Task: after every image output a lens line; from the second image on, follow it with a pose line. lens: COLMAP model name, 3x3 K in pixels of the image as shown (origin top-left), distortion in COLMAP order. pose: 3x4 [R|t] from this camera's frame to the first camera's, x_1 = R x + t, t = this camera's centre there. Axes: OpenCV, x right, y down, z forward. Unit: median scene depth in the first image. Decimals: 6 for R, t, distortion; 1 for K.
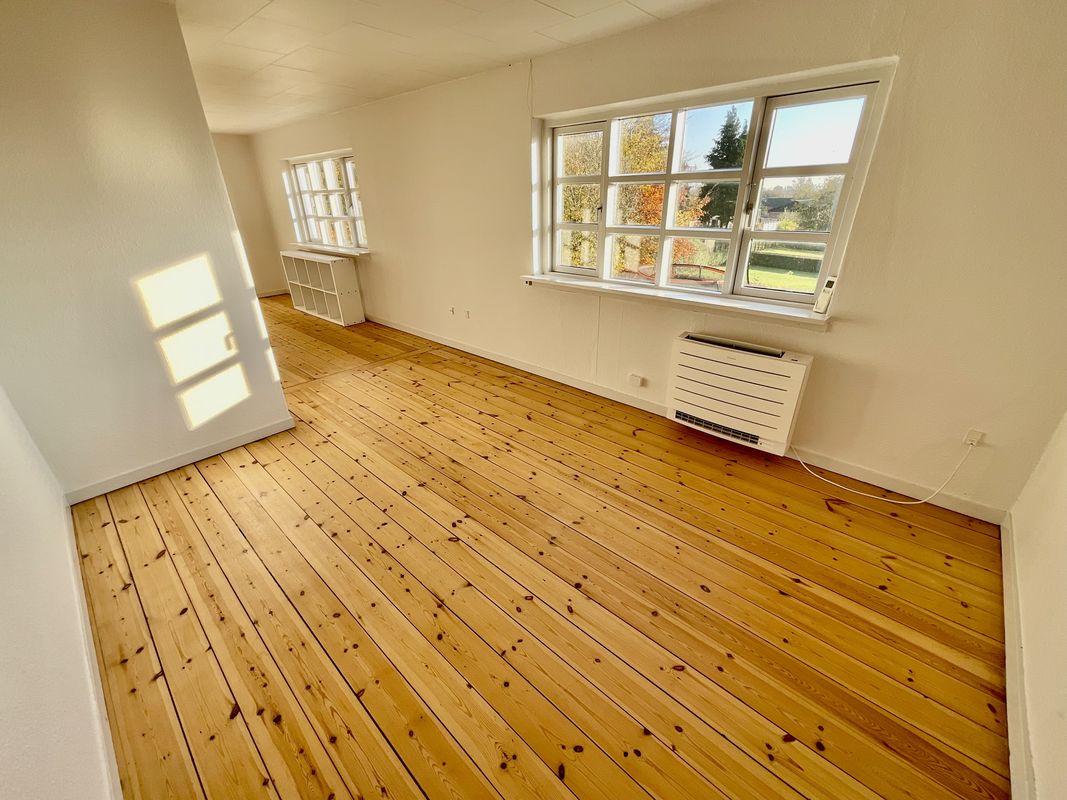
lens RADIAL K [[435.0, 0, 536.3], [0, 435.0, 398.6], [0, 0, 1]] dist [0.001265, 0.000378]
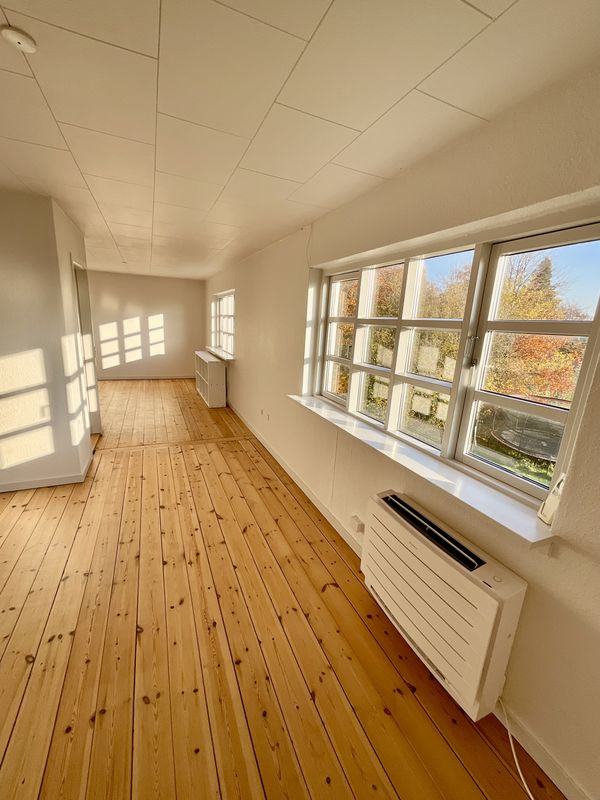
lens RADIAL K [[326.1, 0, 306.4], [0, 326.1, 399.1], [0, 0, 1]] dist [0.001265, 0.000378]
pose [[0.914199, 0.157159, -0.373553, 0.343919], [-0.232081, 0.958660, -0.164651, -0.153962], [0.332234, 0.237218, 0.912879, 0.267915]]
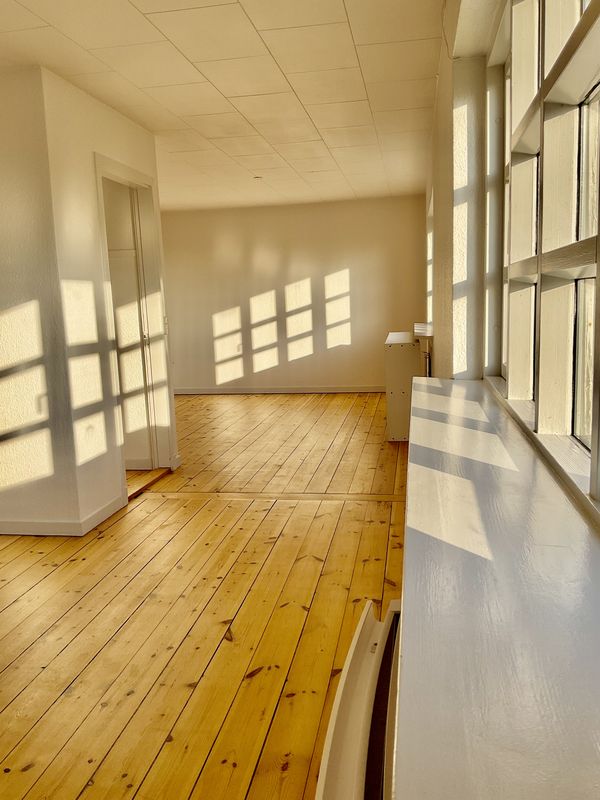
lens RADIAL K [[676.9, 0, 342.5], [0, 676.9, 400.9], [0, 0, 1]] dist [0.010641, -0.008587]
pose [[0.568311, 0.127528, -0.812871, 0.537956], [-0.340815, 0.935669, -0.091485, -0.174972], [0.748911, 0.329030, 0.575214, 0.569627]]
